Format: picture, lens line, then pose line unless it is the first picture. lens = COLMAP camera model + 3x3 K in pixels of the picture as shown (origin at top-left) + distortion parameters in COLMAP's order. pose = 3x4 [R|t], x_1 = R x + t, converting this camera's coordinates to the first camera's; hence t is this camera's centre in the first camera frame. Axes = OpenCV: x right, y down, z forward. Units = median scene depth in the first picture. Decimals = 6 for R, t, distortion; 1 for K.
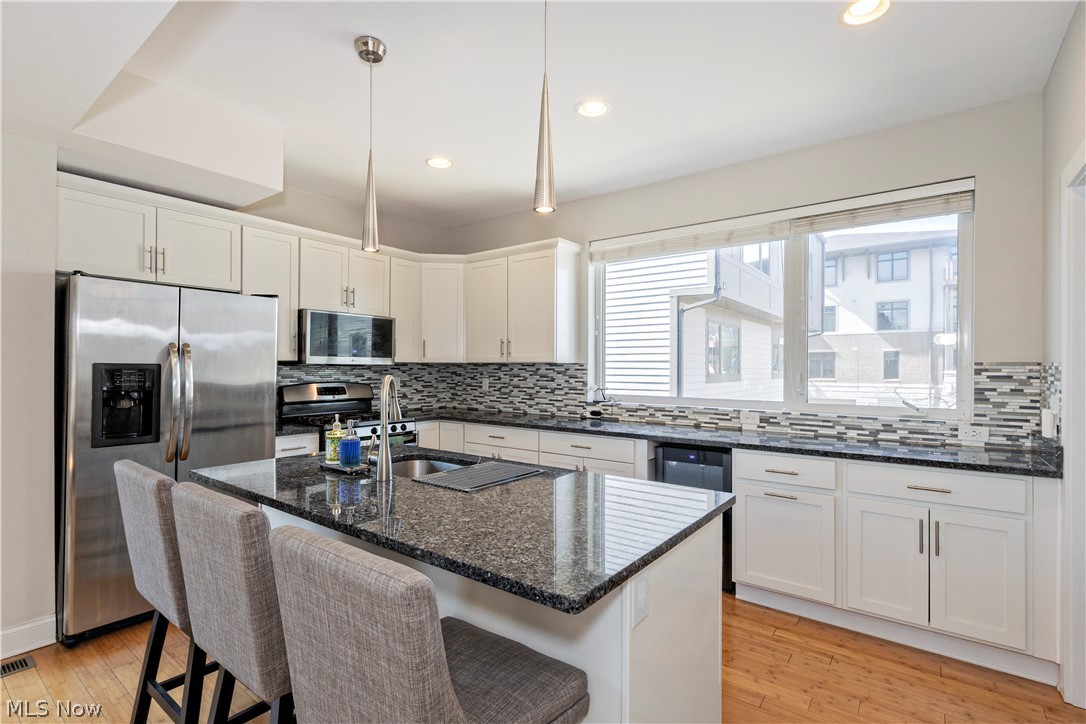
lens RADIAL K [[524.0, 0, 554.7], [0, 524.0, 361.8], [0, 0, 1]] dist [0.001863, 0.001857]
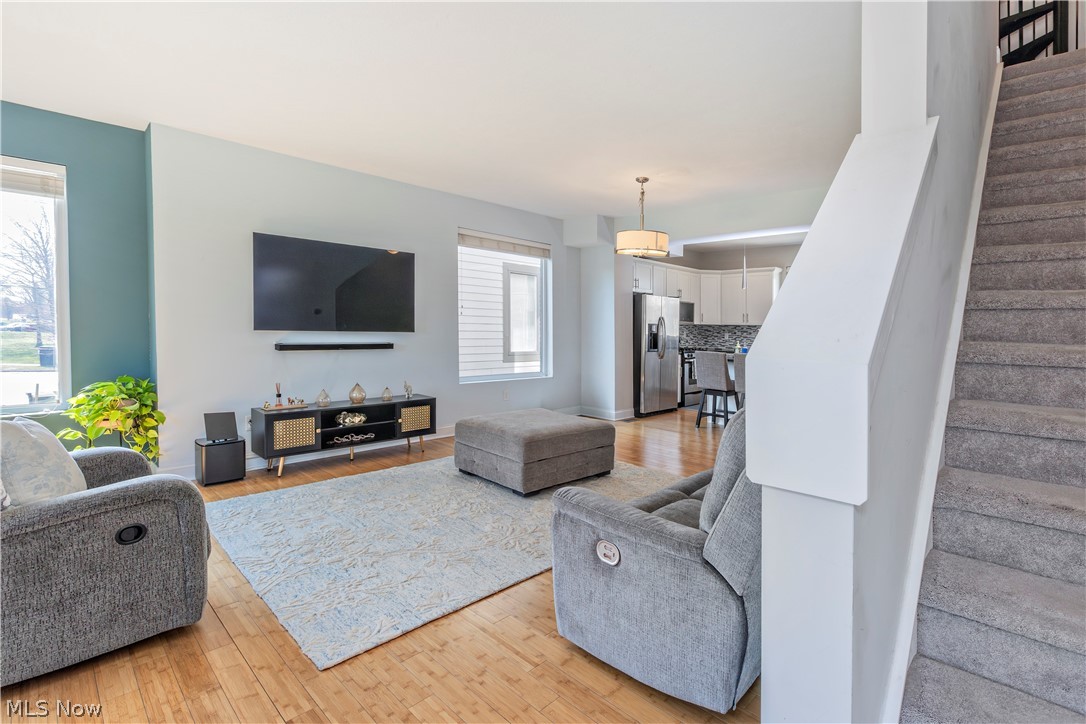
lens RADIAL K [[524.0, 0, 539.1], [0, 524.0, 362.8], [0, 0, 1]] dist [0.001863, 0.001857]
pose [[0.983230, 0.021449, -0.181104, -0.529263], [-0.007976, 0.997167, 0.074795, 0.002285], [0.182195, -0.072096, 0.980616, -1.179027]]
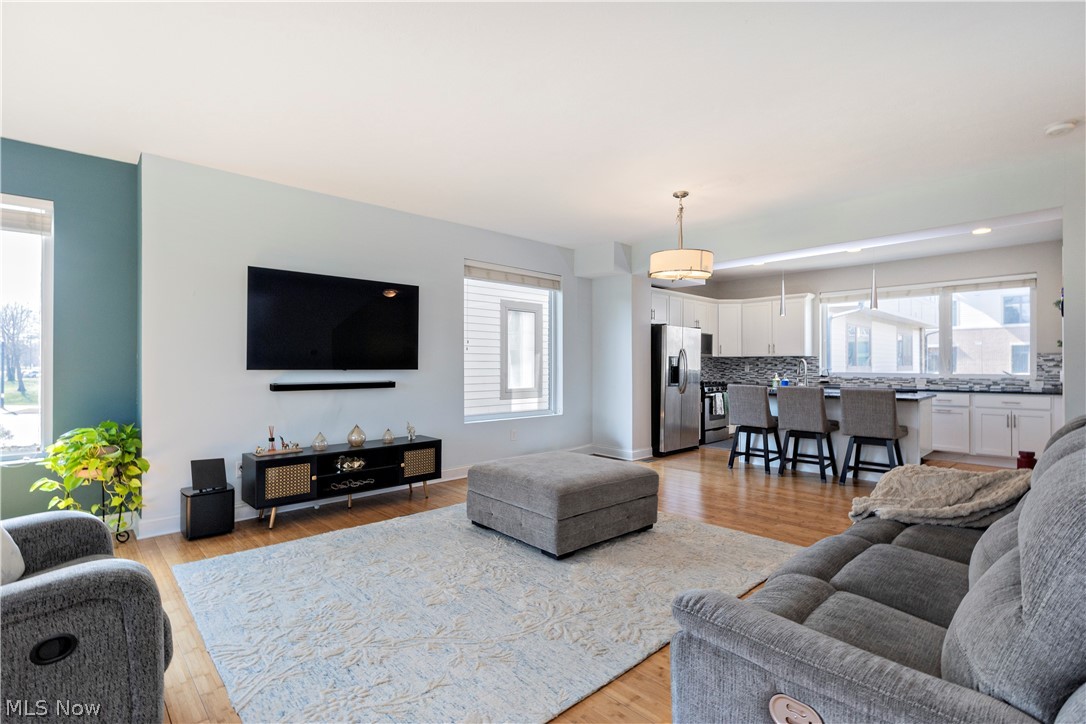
lens RADIAL K [[524.0, 0, 539.5], [0, 524.0, 360.9], [0, 0, 1]] dist [0.001863, 0.001857]
pose [[0.984438, -0.006912, -0.175595, -0.607864], [0.007322, 0.999972, 0.001690, 0.009225], [0.175579, -0.002949, 0.984461, -1.063749]]
